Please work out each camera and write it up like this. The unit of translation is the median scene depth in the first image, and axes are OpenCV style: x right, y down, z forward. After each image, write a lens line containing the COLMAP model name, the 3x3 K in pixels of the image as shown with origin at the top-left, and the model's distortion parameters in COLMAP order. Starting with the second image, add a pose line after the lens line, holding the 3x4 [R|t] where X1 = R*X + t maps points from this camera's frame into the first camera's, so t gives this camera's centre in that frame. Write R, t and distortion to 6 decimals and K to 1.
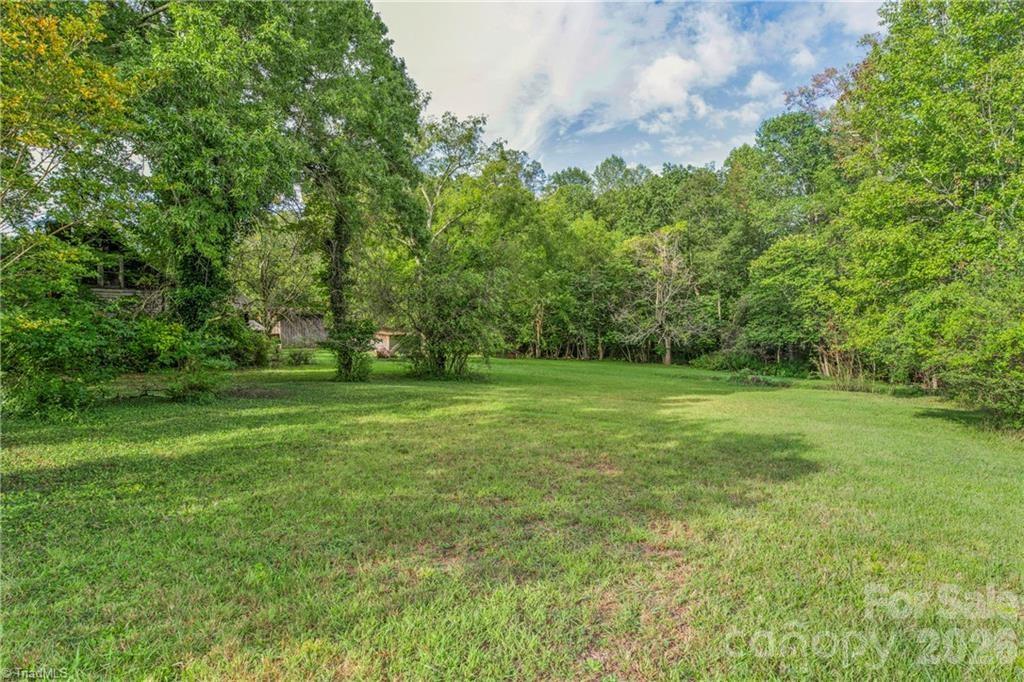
lens RADIAL K [[558.6, 0, 512.0], [0, 558.6, 341.0], [0, 0, 1]] dist [-0.005574, -0.000661]
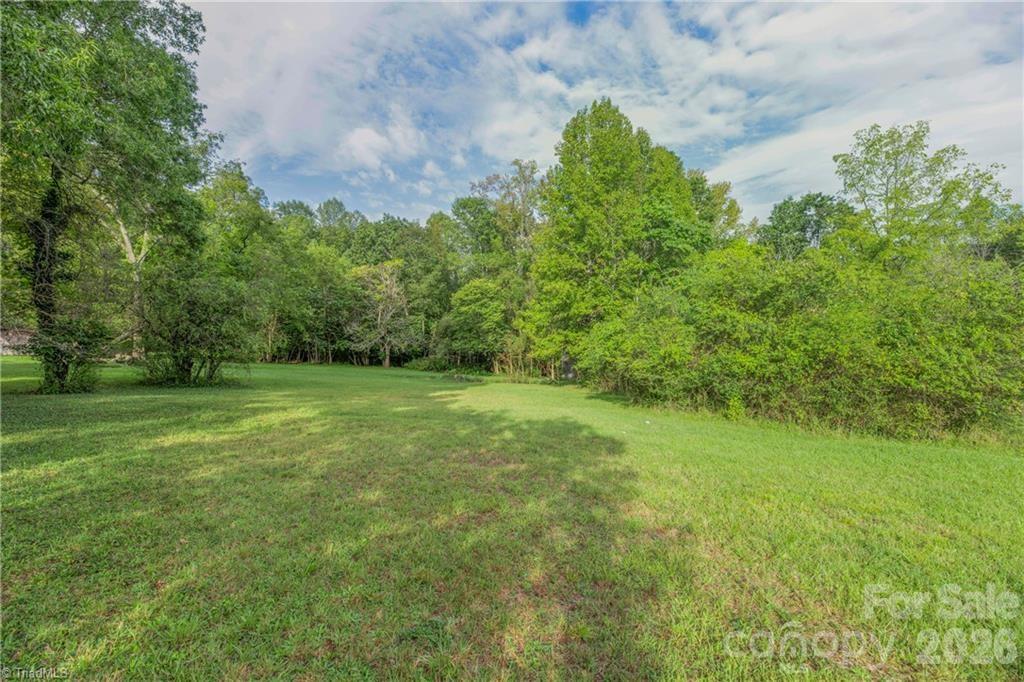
lens RADIAL K [[415.6, 0, 512.0], [0, 415.6, 341.0], [0, 0, 1]] dist [0.002239, 0.000038]
pose [[0.810859, 0.024798, 0.584716, -0.053833], [-0.014638, 0.999649, -0.022096, -0.001239], [-0.585059, 0.009358, 0.810937, 0.041567]]
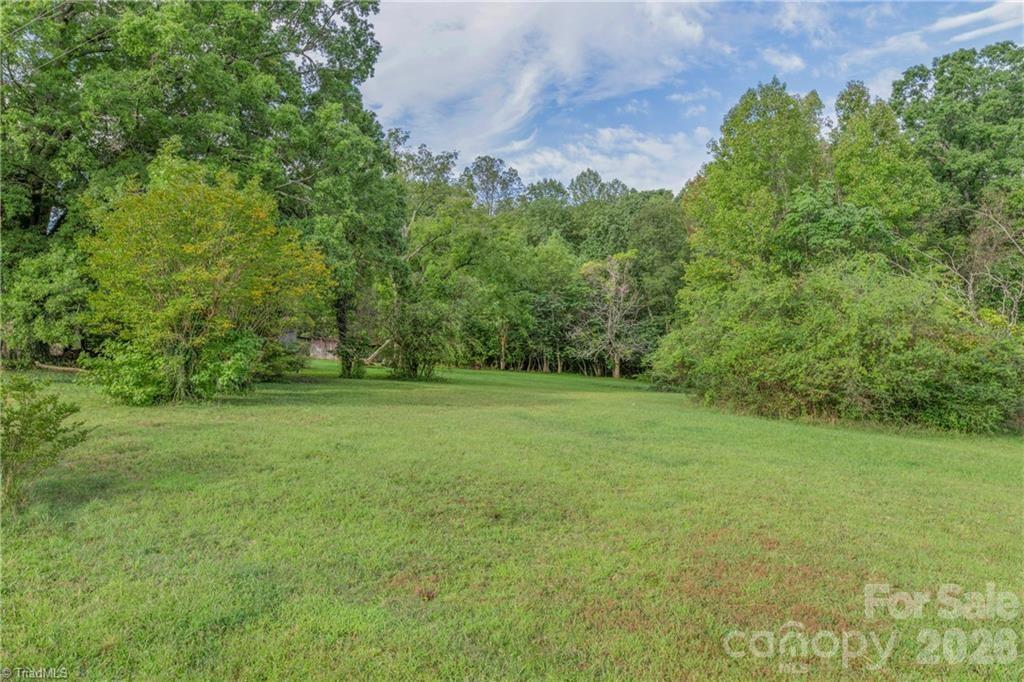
lens RADIAL K [[687.3, 0, 512.0], [0, 687.3, 341.0], [0, 0, 1]] dist [0.001210, 0.000840]
pose [[0.999320, 0.024653, 0.027401, 0.032595], [-0.024121, 0.999517, -0.019575, 0.000215], [-0.027870, 0.018901, 0.999433, -0.360603]]
